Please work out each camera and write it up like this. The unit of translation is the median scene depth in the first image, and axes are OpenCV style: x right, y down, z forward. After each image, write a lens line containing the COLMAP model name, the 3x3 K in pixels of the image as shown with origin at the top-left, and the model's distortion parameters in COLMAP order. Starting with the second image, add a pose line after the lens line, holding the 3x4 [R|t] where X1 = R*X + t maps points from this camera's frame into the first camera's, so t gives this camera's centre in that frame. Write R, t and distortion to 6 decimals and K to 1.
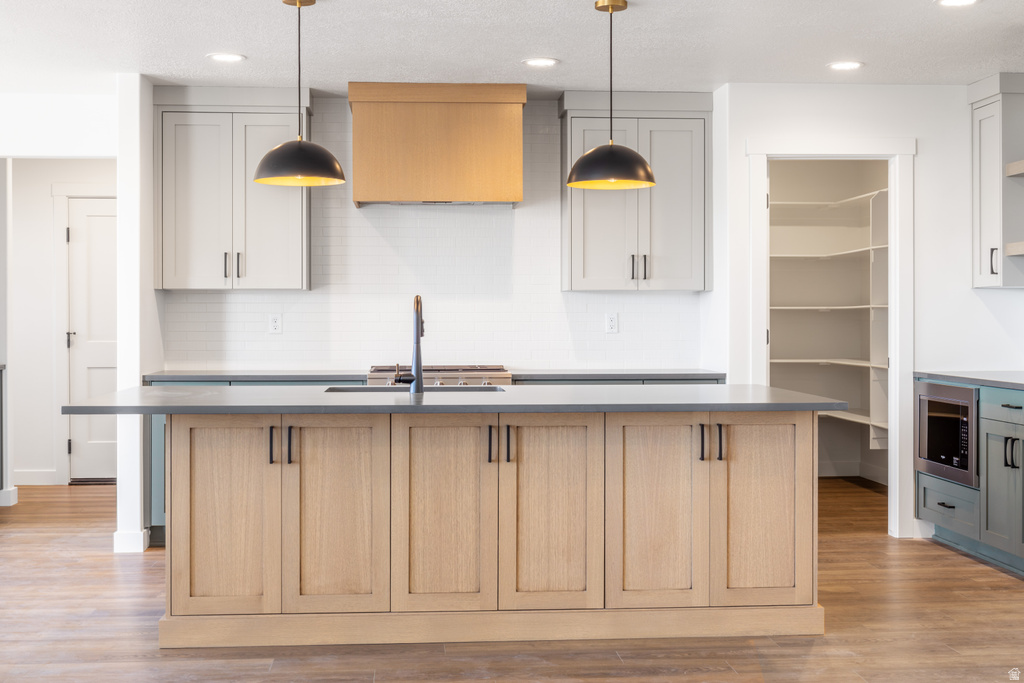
lens RADIAL K [[1344.0, 0, 532.5], [0, 1344.0, 327.4], [0, 0, 1]] dist [-0.016062, 0.000000]
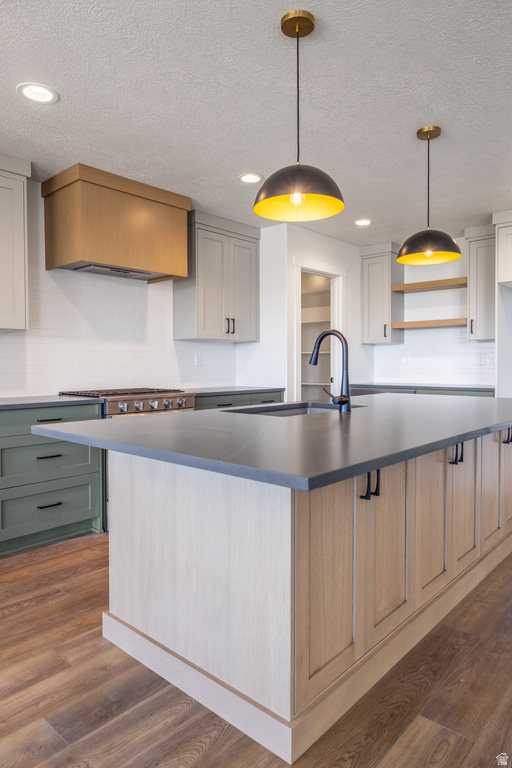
lens RADIAL K [[497.8, 0, 260.6], [0, 497.8, 375.0], [0, 0, 1]] dist [-0.005729, 0.002857]
pose [[0.730251, -0.015631, 0.683000, -0.362886], [0.006917, 0.999856, 0.015486, 0.007370], [-0.683144, -0.006584, 0.730254, 0.603859]]
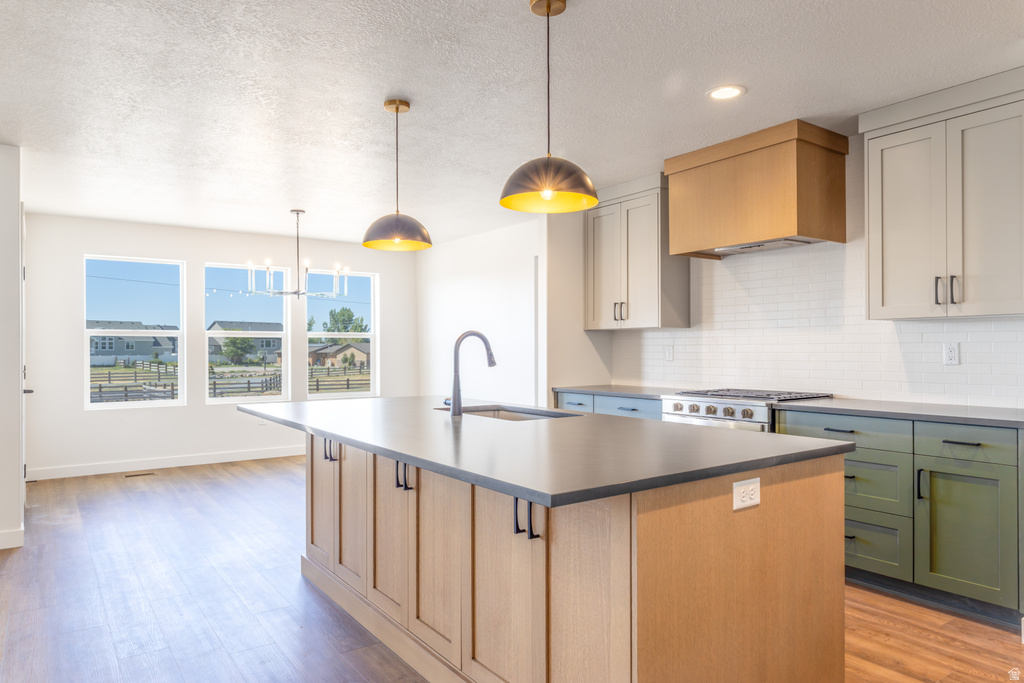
lens RADIAL K [[663.8, 0, 513.1], [0, 663.8, 350.4], [0, 0, 1]] dist [-0.005729, 0.002857]
pose [[0.505840, 0.000614, -0.862627, 0.354860], [-0.003126, 0.999994, -0.001121, -0.005063], [0.862621, 0.003263, 0.505839, 0.623202]]
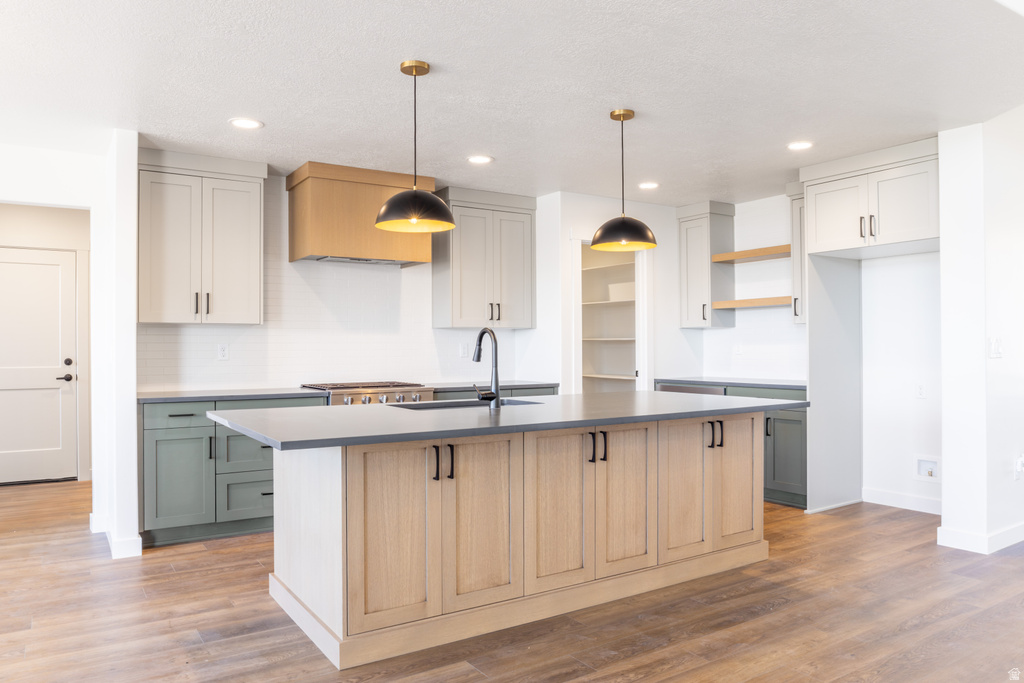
lens RADIAL K [[723.4, 0, 521.7], [0, 723.4, 342.2], [0, 0, 1]] dist [-0.061297, 0.025615]
pose [[0.878122, -0.000544, 0.478437, -0.312198], [0.007292, 0.999898, -0.012248, -0.002078], [-0.478381, 0.014244, 0.878037, 0.341114]]
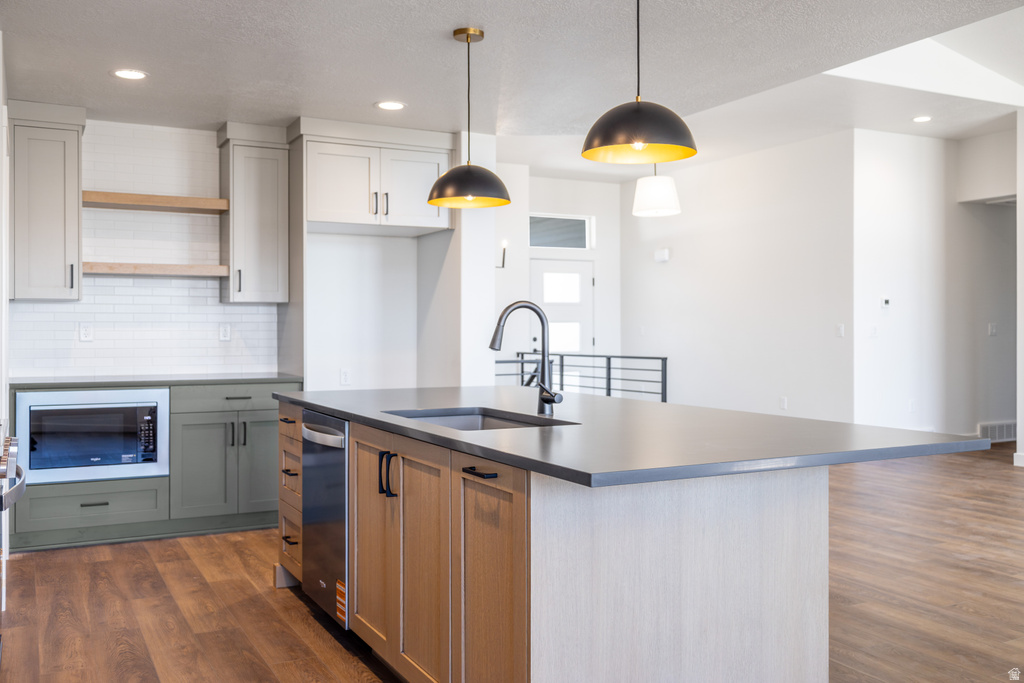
lens RADIAL K [[919.5, 0, 511.7], [0, 919.5, 337.7], [0, 0, 1]] dist [-0.013052, 0.019777]
pose [[-0.386356, -0.007197, 0.922322, -0.519137], [0.006312, 0.999926, 0.010447, -0.005746], [-0.922328, 0.009858, -0.386282, 1.033270]]
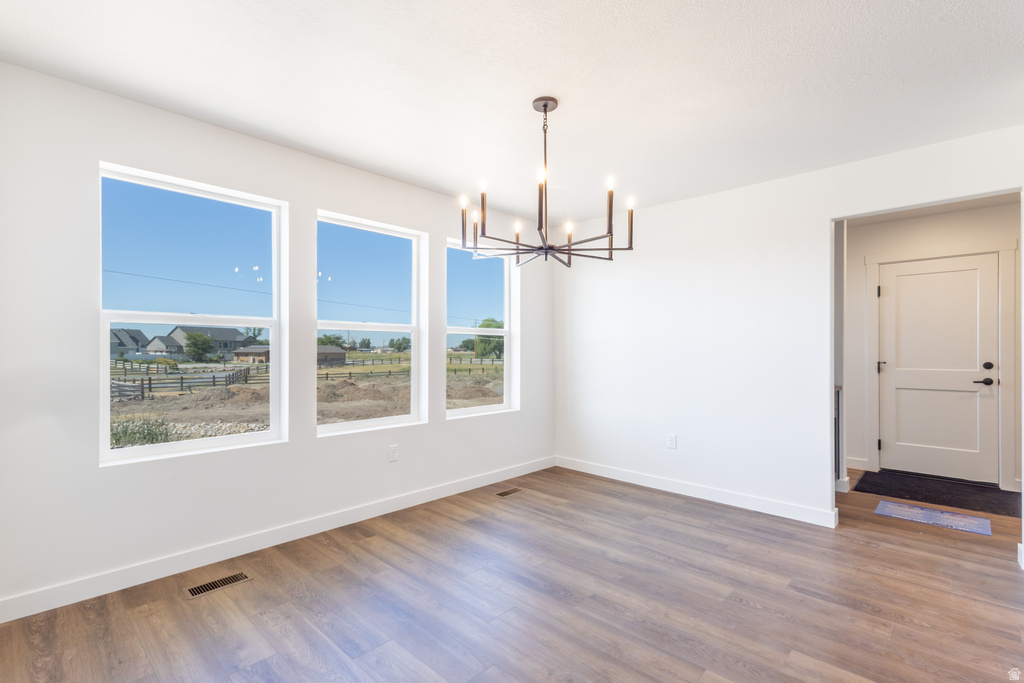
lens RADIAL K [[476.3, 0, 506.0], [0, 476.3, 351.7], [0, 0, 1]] dist [0.013078, -0.004177]
pose [[0.655979, 0.003486, -0.754771, -0.330297], [-0.007569, 0.999969, -0.001960, -0.004114], [0.754741, 0.006999, 0.655985, 0.565535]]
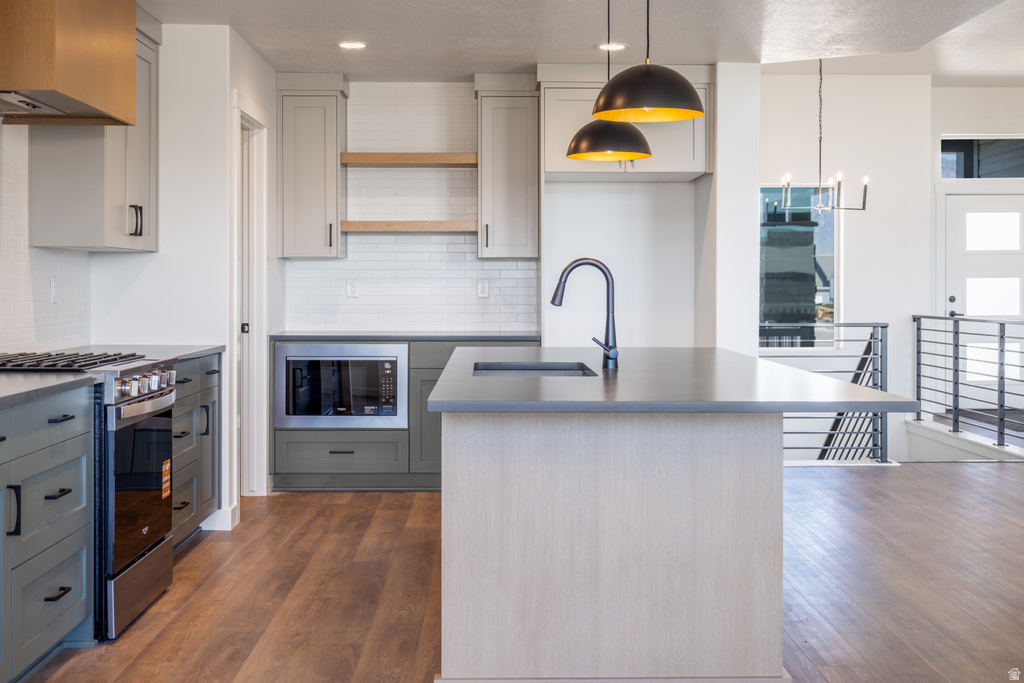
lens RADIAL K [[1218.0, 0, 518.2], [0, 1218.0, 304.5], [0, 0, 1]] dist [0.006308, 0.000000]
pose [[0.063889, -0.014087, 0.997858, -0.736814], [0.004904, 0.999893, 0.013802, -0.004285], [-0.997945, 0.004012, 0.063952, 0.833809]]
